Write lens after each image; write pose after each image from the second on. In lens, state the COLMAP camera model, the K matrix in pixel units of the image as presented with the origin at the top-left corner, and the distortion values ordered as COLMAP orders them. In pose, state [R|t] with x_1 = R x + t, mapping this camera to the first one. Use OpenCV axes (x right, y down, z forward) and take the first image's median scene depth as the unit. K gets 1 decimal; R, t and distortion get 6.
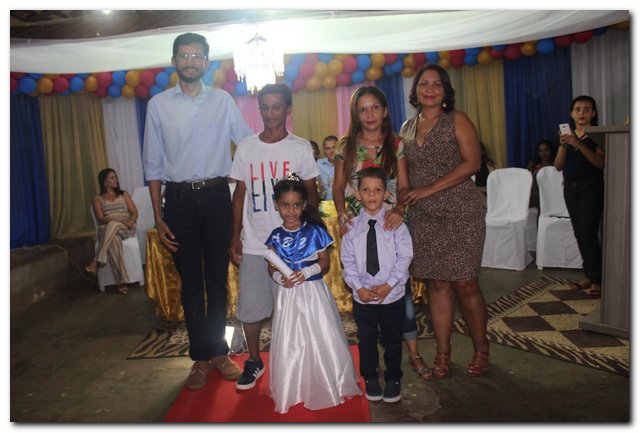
lens RADIAL K [[492.1, 0, 320.0], [0, 492.1, 216.5], [0, 0, 1]] dist [-0.162923, 0.132814]
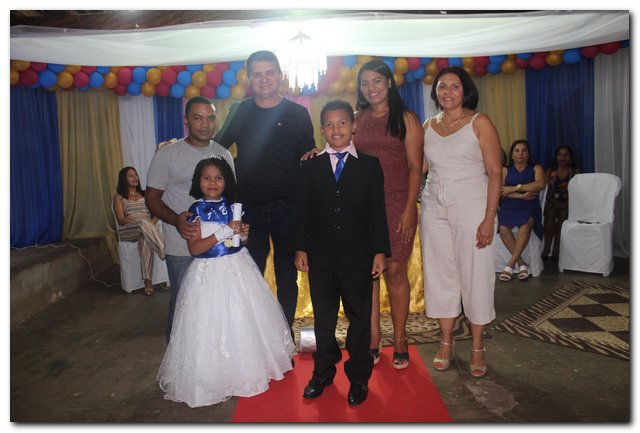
lens RADIAL K [[492.1, 0, 320.0], [0, 492.1, 216.5], [0, 0, 1]] dist [-0.162923, 0.132814]
pose [[0.999088, 0.019146, 0.038154, -0.101412], [-0.018238, 0.999546, -0.023992, 0.020593], [-0.038596, 0.023275, 0.998984, 0.011937]]
